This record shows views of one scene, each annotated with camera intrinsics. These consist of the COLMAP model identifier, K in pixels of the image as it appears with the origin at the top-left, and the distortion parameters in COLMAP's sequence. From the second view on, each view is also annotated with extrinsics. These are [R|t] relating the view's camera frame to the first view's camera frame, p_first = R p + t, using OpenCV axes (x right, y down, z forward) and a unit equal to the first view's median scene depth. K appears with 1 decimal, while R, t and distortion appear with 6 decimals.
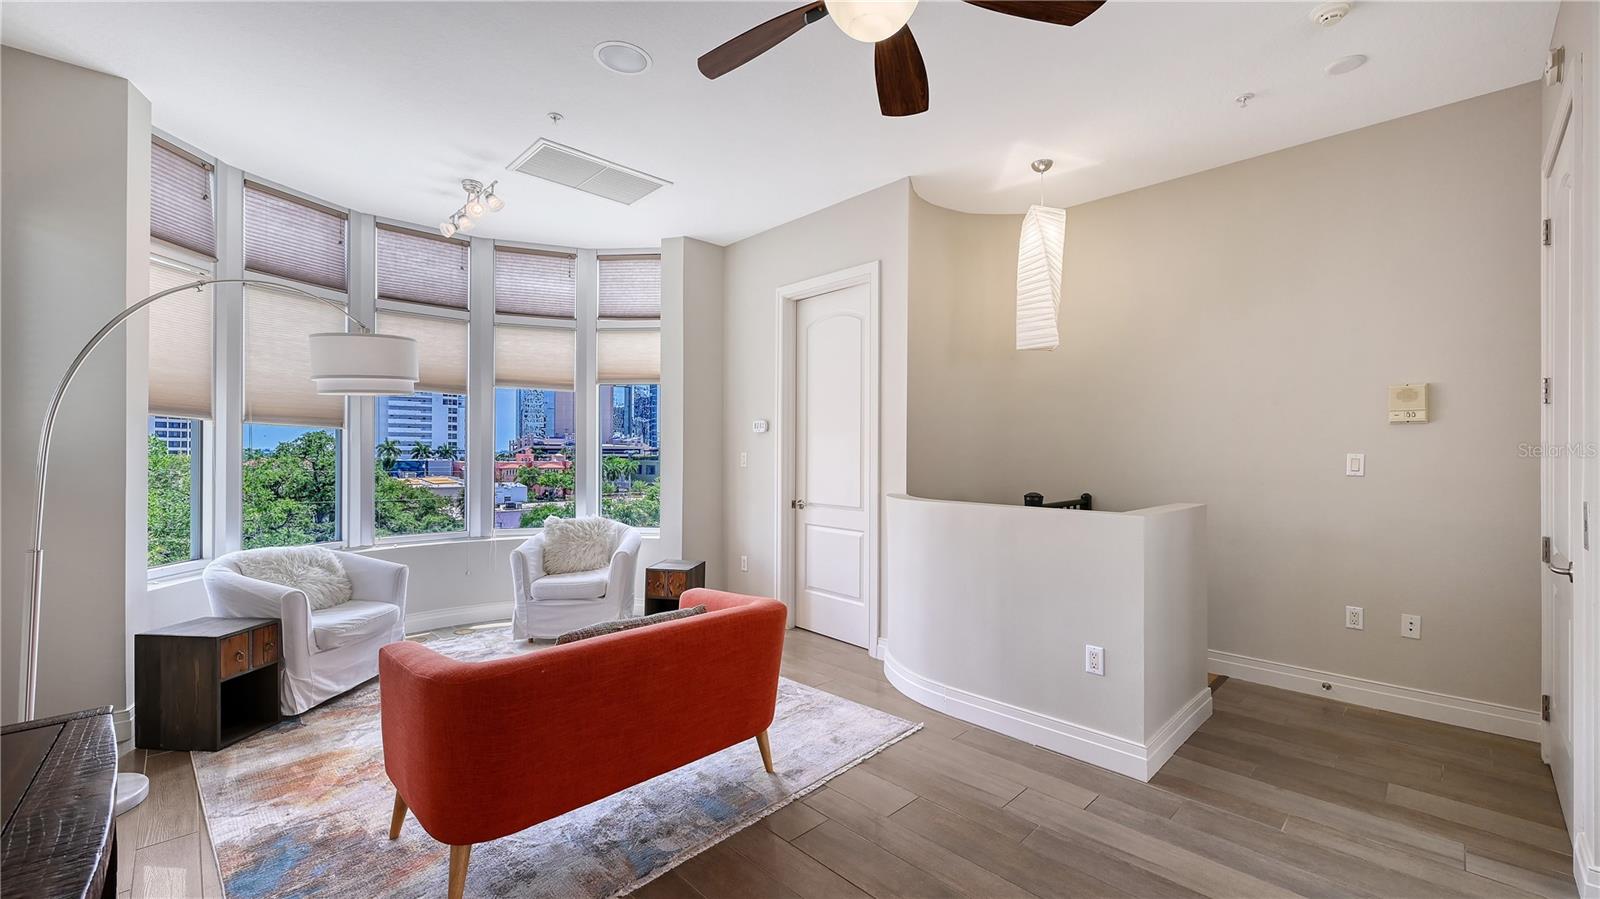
lens RADIAL K [[640.5, 0, 798.6], [0, 640.5, 435.7], [0, 0, 1]] dist [-0.000469, -0.000831]
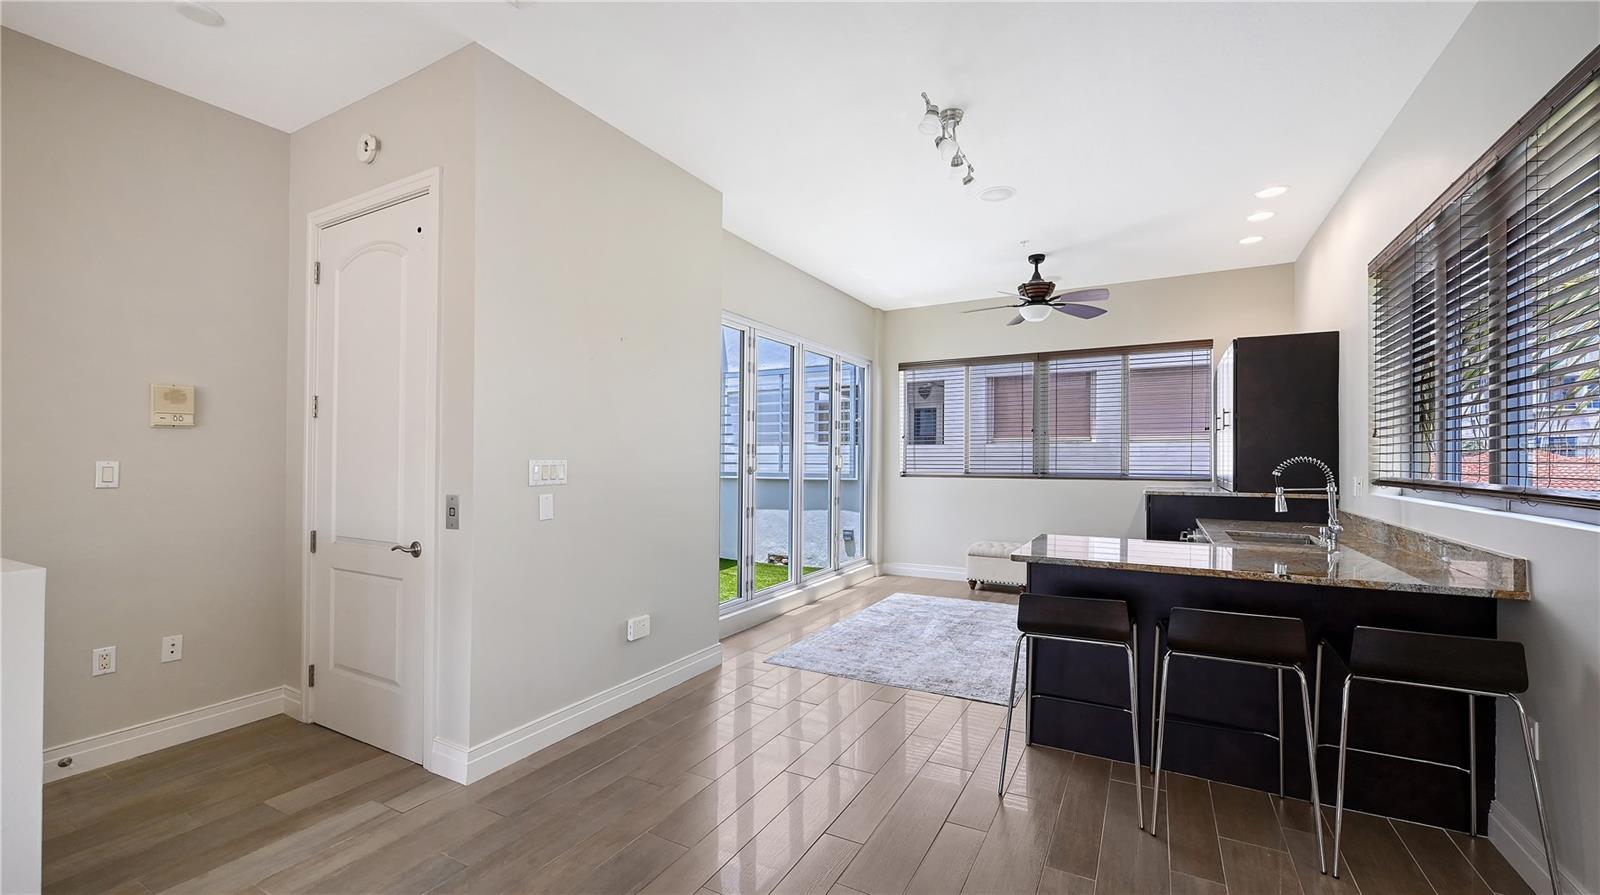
lens RADIAL K [[640.5, 0, 813.5], [0, 640.5, 452.9], [0, 0, 1]] dist [-0.000469, -0.000831]
pose [[-0.312239, 0.005896, 0.949985, -0.157848], [-0.024323, 0.999603, -0.014199, 0.006142], [-0.949692, -0.027540, -0.311972, 0.325648]]
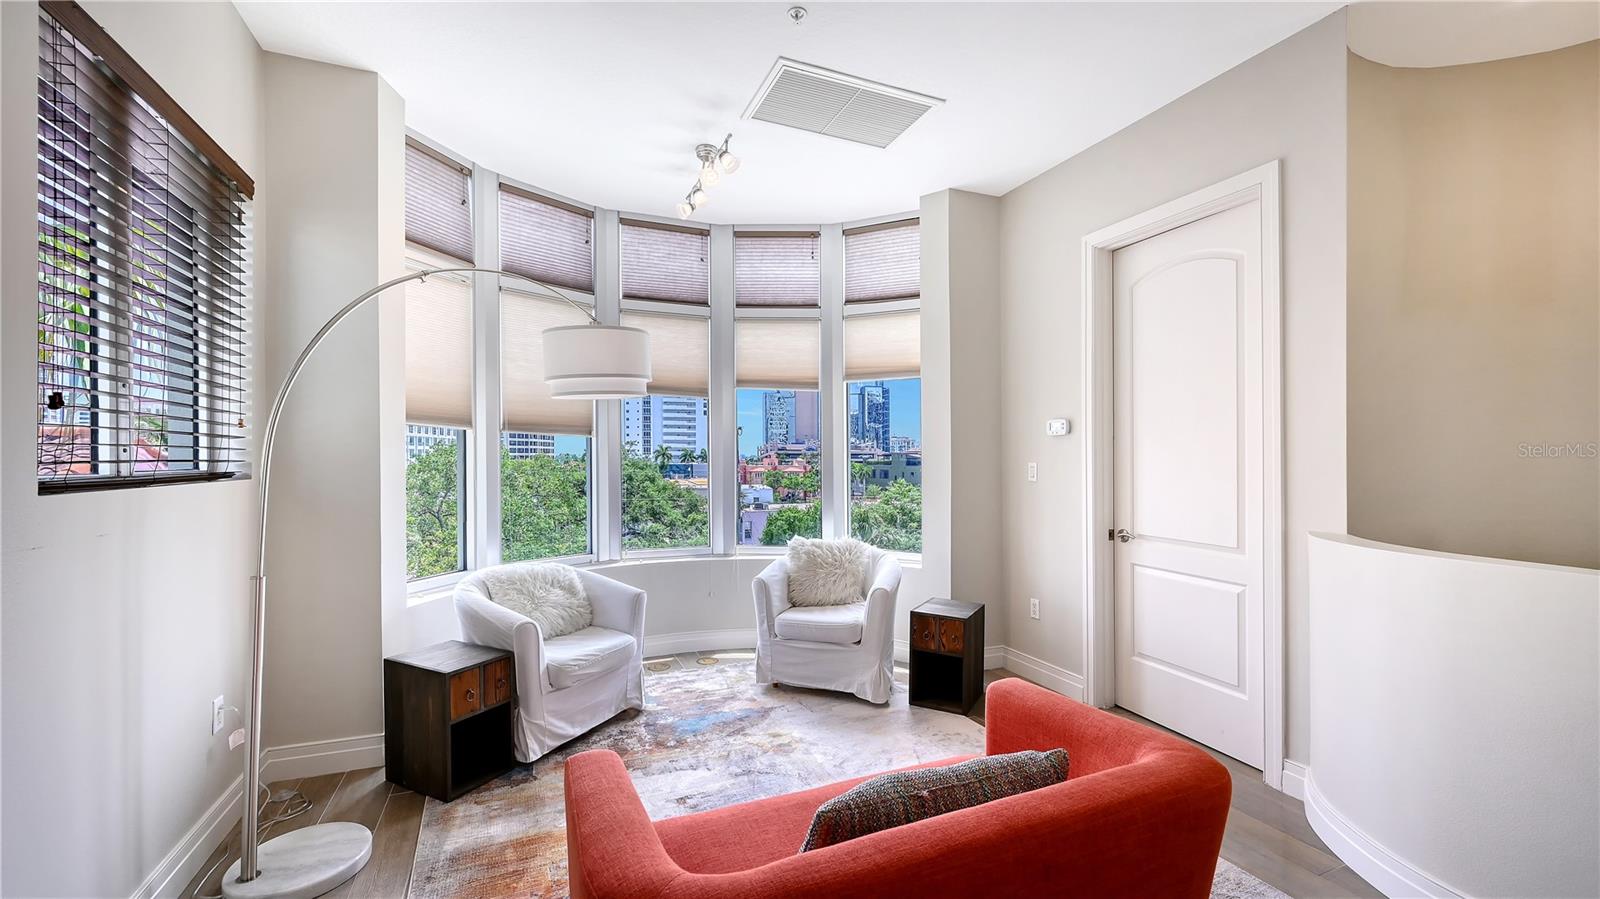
lens RADIAL K [[640.5, 0, 795.3], [0, 640.5, 442.2], [0, 0, 1]] dist [-0.000469, -0.000831]
pose [[0.934105, -0.009231, -0.356878, -0.097549], [0.010239, 0.999947, 0.000935, -0.000993], [0.356851, -0.004528, 0.934150, 0.242176]]
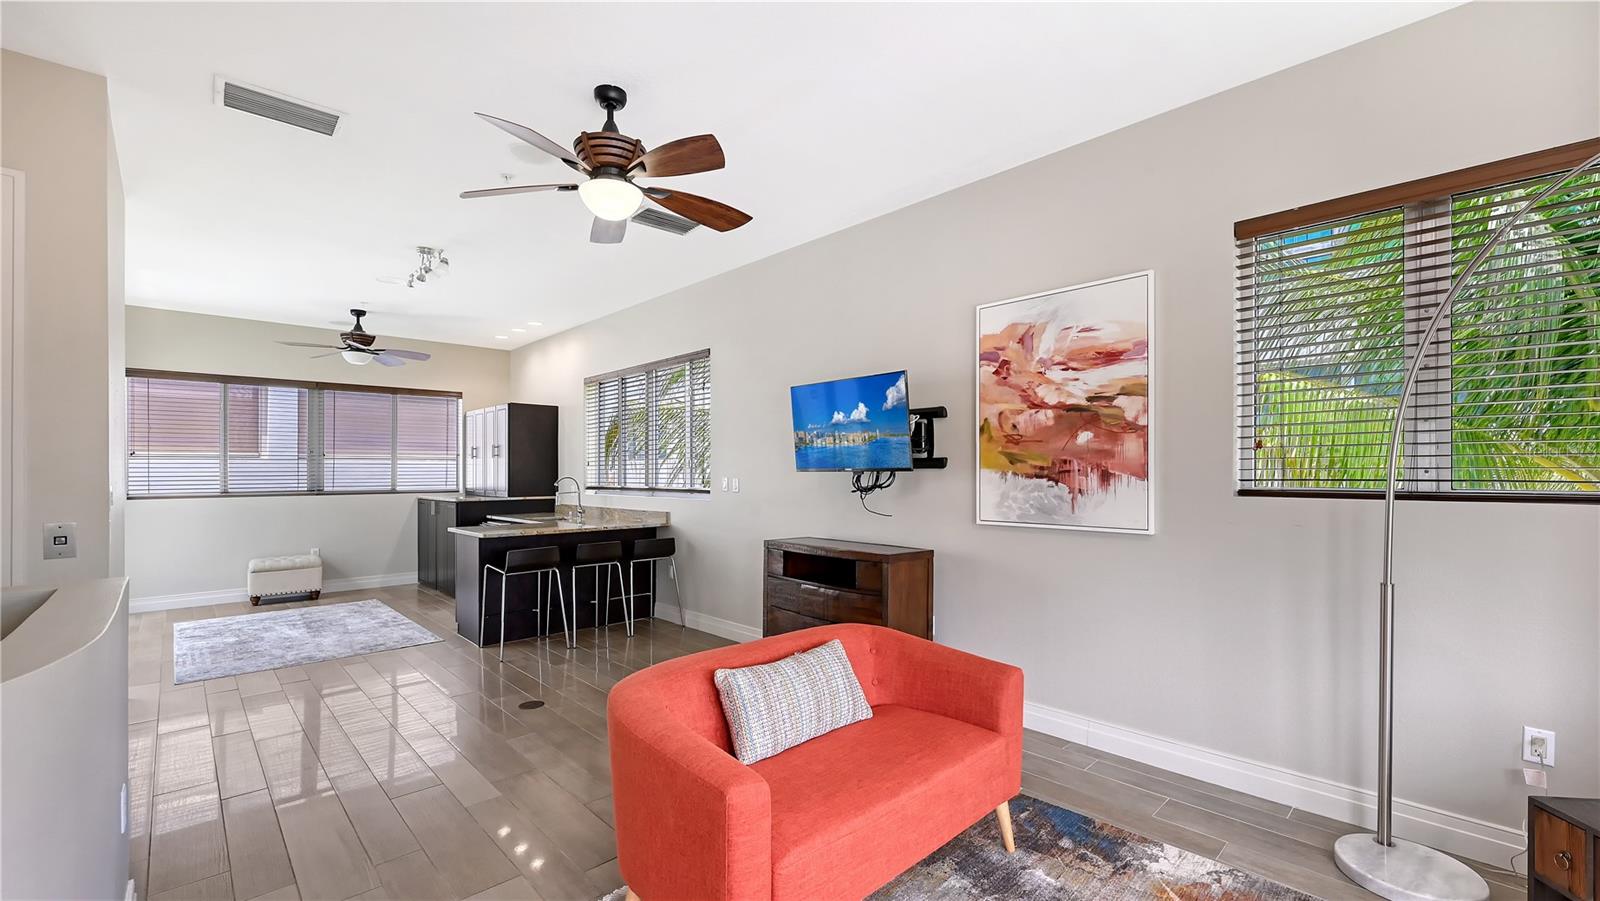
lens RADIAL K [[640.5, 0, 808.8], [0, 640.5, 476.2], [0, 0, 1]] dist [-0.000469, -0.000831]
pose [[-0.999900, 0.001296, -0.014112, -0.154839], [0.001548, 0.999840, -0.017848, 0.015058], [0.014086, -0.017868, -0.999741, 1.118646]]
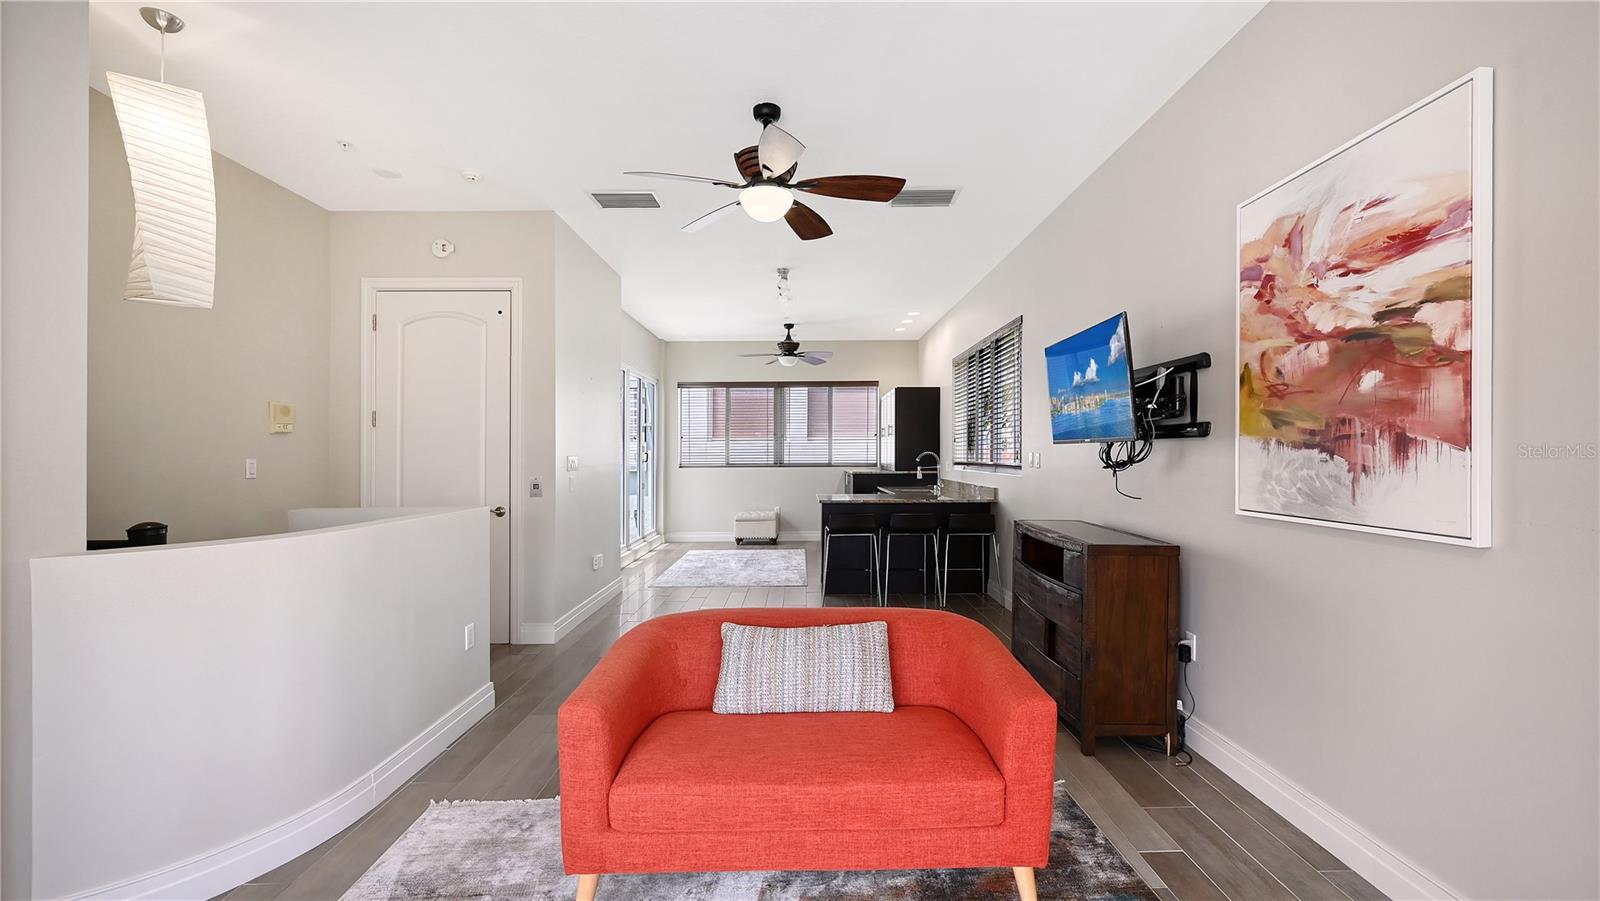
lens RADIAL K [[640.5, 0, 827.4], [0, 640.5, 457.3], [0, 0, 1]] dist [-0.000469, -0.000831]
pose [[-0.749311, -0.001574, 0.662216, -0.523433], [-0.011605, 0.999875, -0.010756, 0.021540], [-0.662116, -0.015745, -0.749236, 0.964437]]
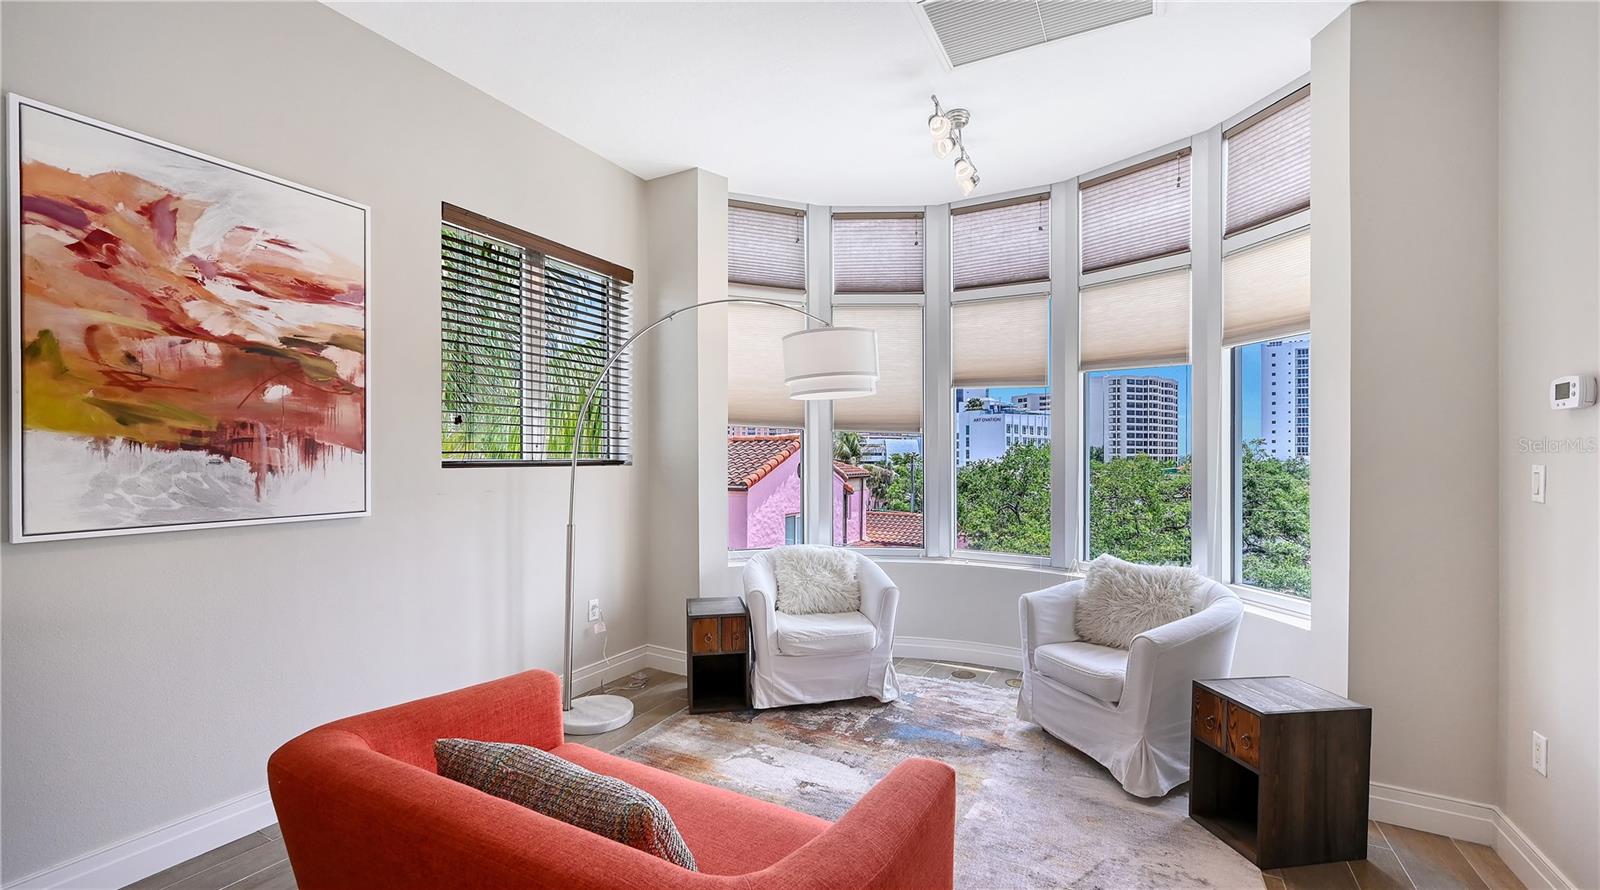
lens RADIAL K [[640.5, 0, 812.1], [0, 640.5, 456.2], [0, 0, 1]] dist [-0.000469, -0.000831]
pose [[0.314145, 0.002100, -0.949373, 0.182868], [0.018008, 0.999804, 0.008171, 0.013394], [0.949204, -0.019663, 0.314046, 0.597090]]
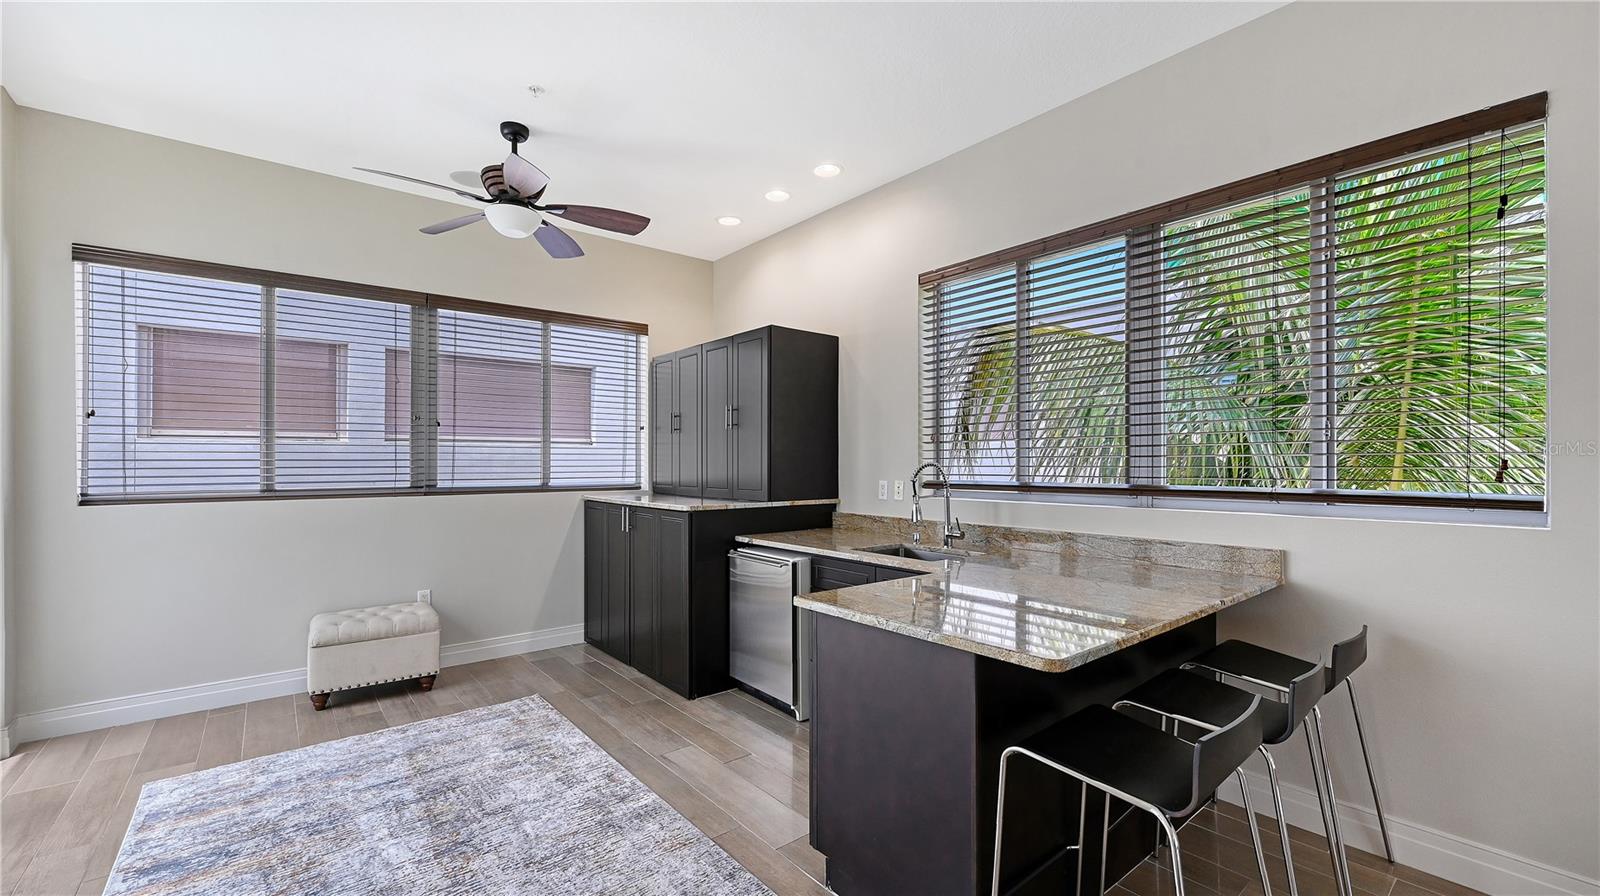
lens RADIAL K [[640.5, 0, 809.1], [0, 640.5, 468.8], [0, 0, 1]] dist [-0.000469, -0.000831]
pose [[-0.997910, -0.001568, 0.064592, 0.551796], [-0.002373, 0.999921, -0.012380, 0.003426], [-0.064568, -0.012508, -0.997835, 0.248725]]
